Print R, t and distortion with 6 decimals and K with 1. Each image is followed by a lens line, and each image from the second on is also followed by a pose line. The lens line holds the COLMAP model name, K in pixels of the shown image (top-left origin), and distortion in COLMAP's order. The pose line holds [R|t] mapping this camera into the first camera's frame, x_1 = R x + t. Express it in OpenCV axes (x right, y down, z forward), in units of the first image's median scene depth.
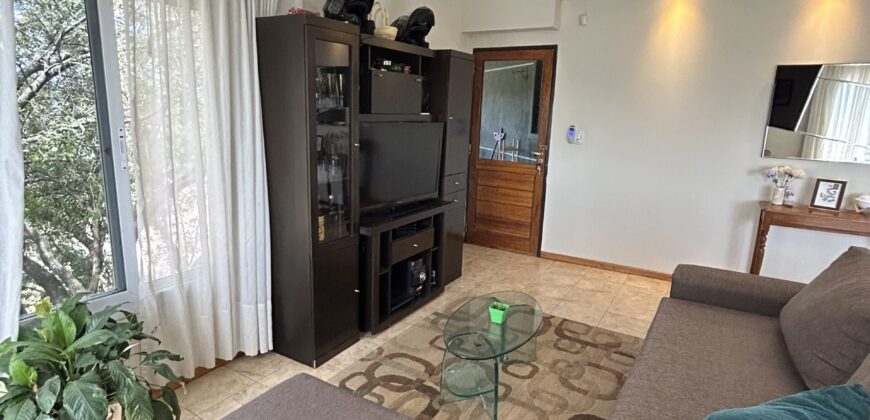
lens RADIAL K [[470.9, 0, 435.0], [0, 470.9, 210.0], [0, 0, 1]] dist [-0.002041, -0.013968]
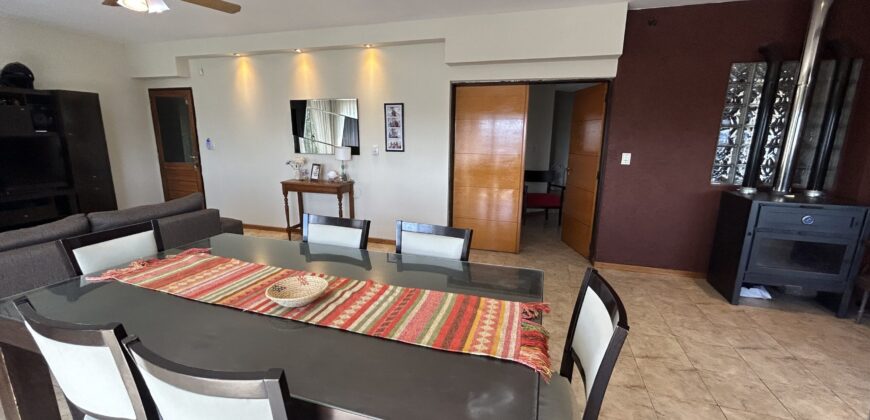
lens RADIAL K [[353.6, 0, 435.0], [0, 353.6, 210.0], [0, 0, 1]] dist [-0.000994, 0.000014]
pose [[0.972071, -0.065793, 0.225275, 0.962129], [0.065208, 0.997821, 0.010045, 0.125673], [-0.225445, 0.004925, 0.974243, -0.418164]]
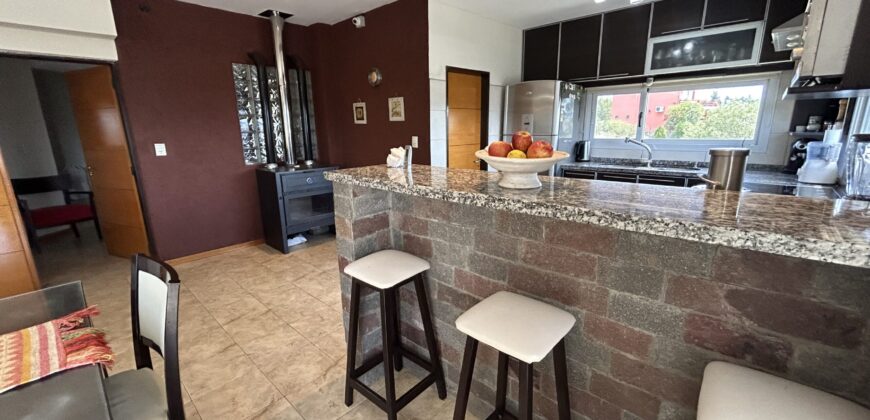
lens RADIAL K [[353.6, 0, 435.0], [0, 353.6, 210.0], [0, 0, 1]] dist [-0.000994, 0.000014]
pose [[0.205903, -0.258916, 0.943698, 0.922965], [0.227251, 0.950650, 0.211240, 0.150931], [-0.951820, 0.170961, 0.254580, -0.501296]]
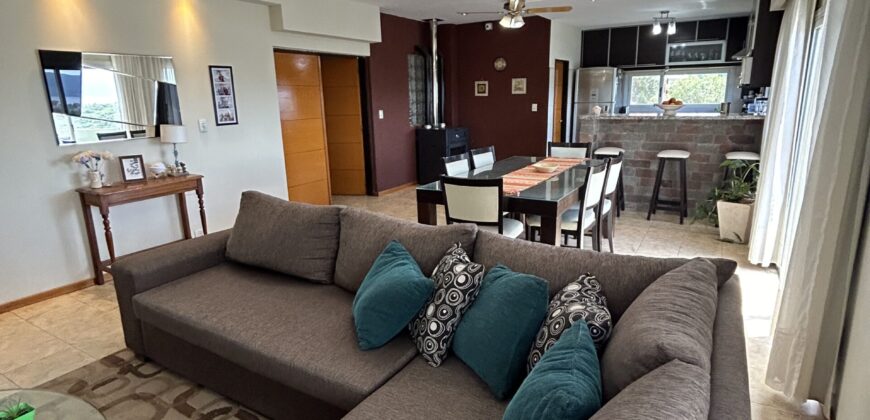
lens RADIAL K [[470.9, 0, 435.0], [0, 470.9, 210.0], [0, 0, 1]] dist [-0.002041, -0.013968]
pose [[-0.000561, -0.263390, 0.964689, -0.286208], [0.233505, 0.937987, 0.256235, -0.058869], [-0.972356, 0.225403, 0.060977, 0.233252]]
